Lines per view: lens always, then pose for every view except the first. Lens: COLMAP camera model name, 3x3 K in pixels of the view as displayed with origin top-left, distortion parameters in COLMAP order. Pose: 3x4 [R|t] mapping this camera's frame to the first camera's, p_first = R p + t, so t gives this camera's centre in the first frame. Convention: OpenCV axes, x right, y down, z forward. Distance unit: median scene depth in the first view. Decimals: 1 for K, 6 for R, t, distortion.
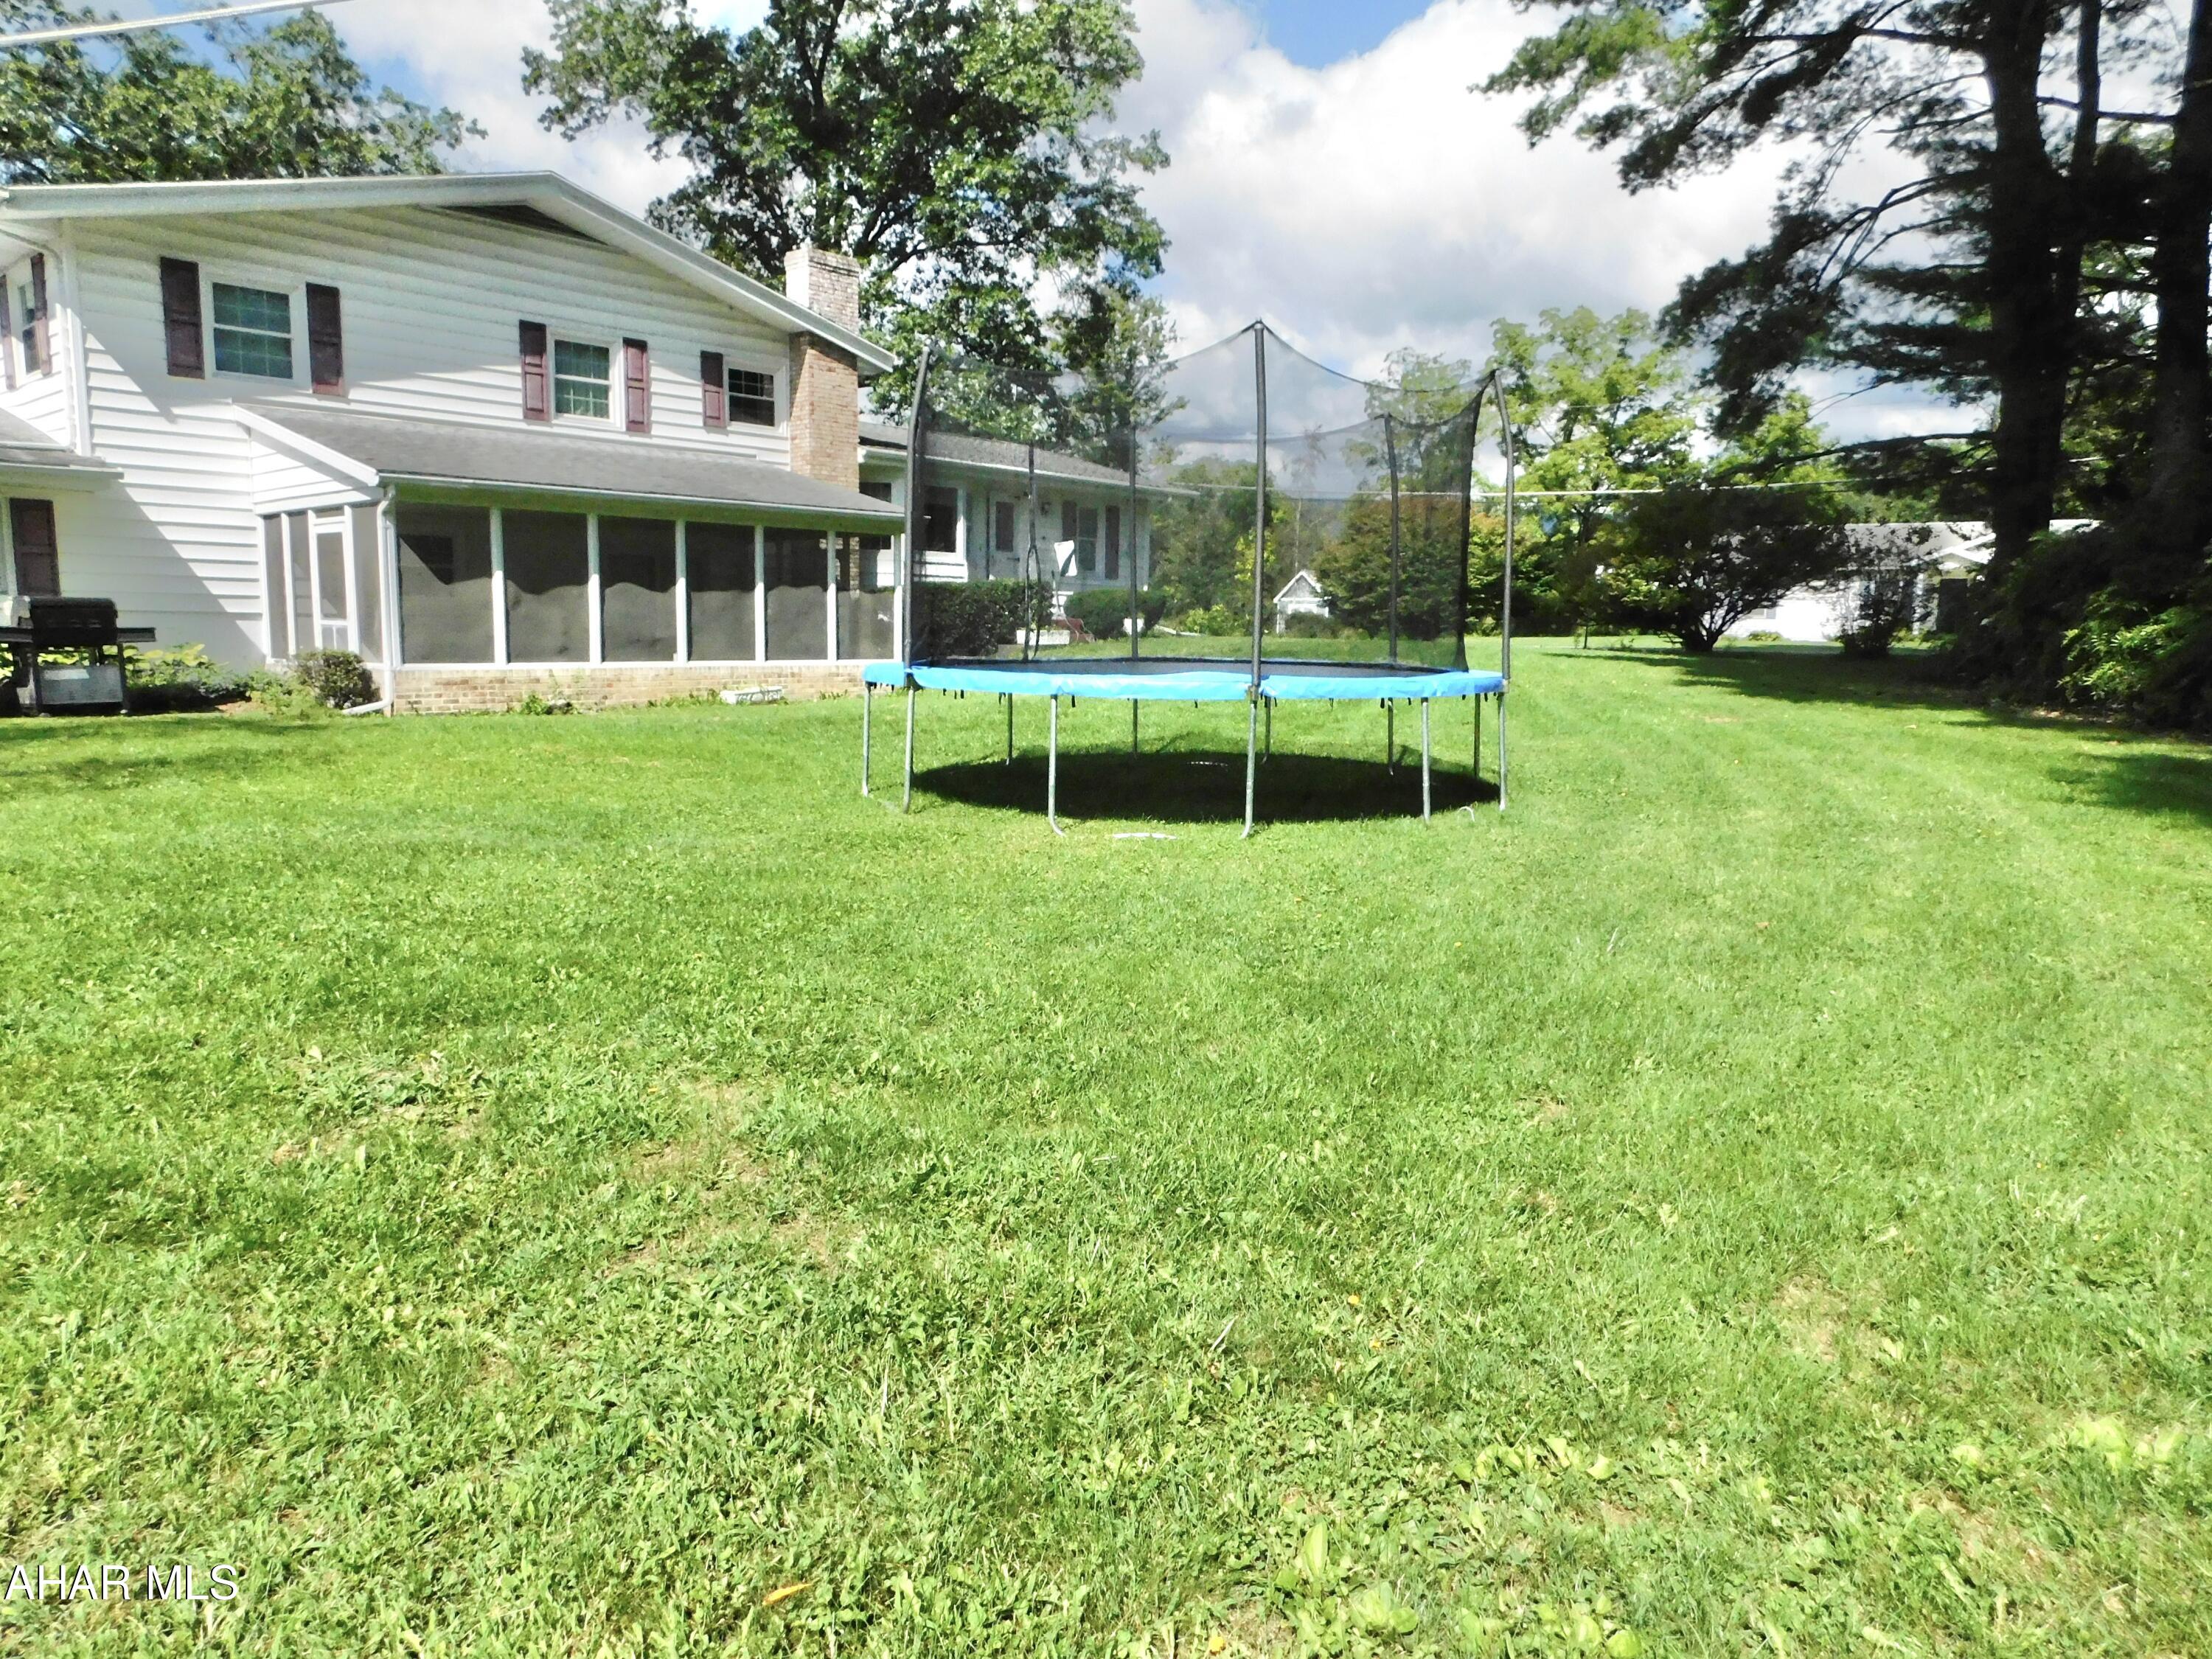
lens RADIAL K [[1473.1, 0, 1109.4], [0, 1473.1, 820.6], [0, 0, 1]] dist [-0.077732, 0.057527]
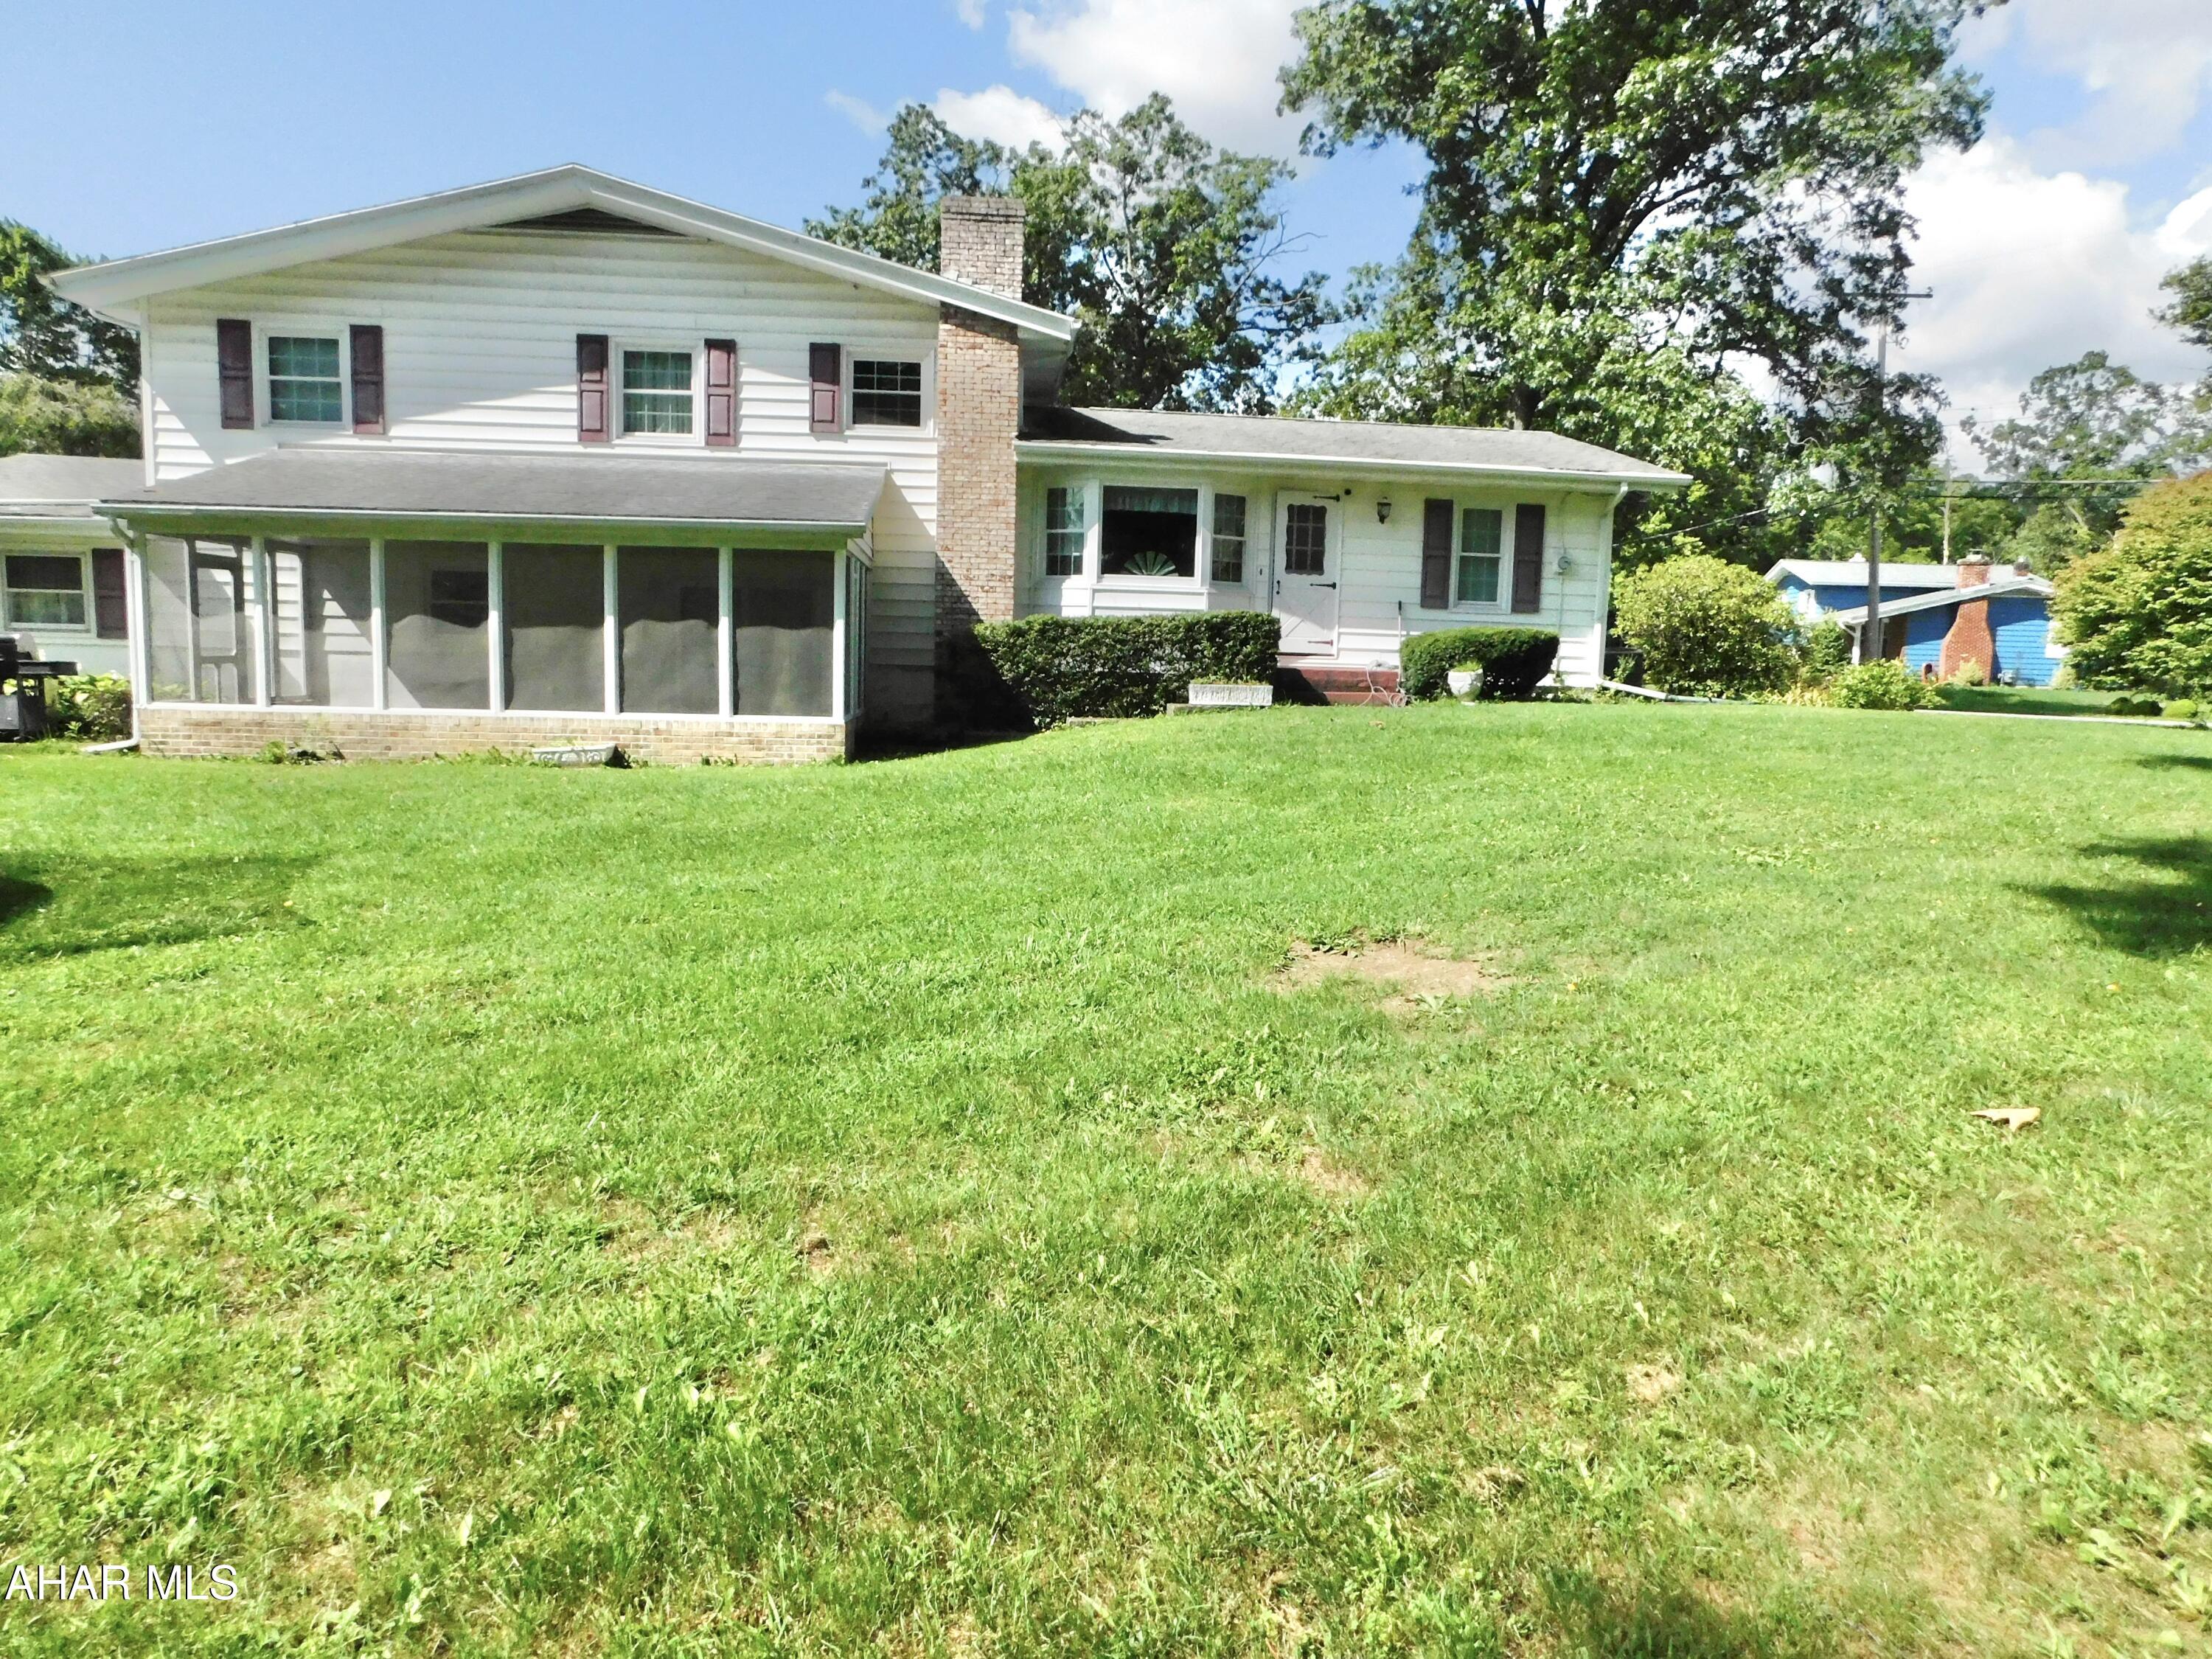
lens RADIAL K [[1473.1, 0, 1109.4], [0, 1473.1, 820.6], [0, 0, 1]] dist [-0.077732, 0.057527]
pose [[0.723578, 0.080154, -0.685573, 0.480672], [-0.105265, 0.994431, 0.005164, -0.078001], [0.682169, 0.068430, 0.727986, 0.569579]]
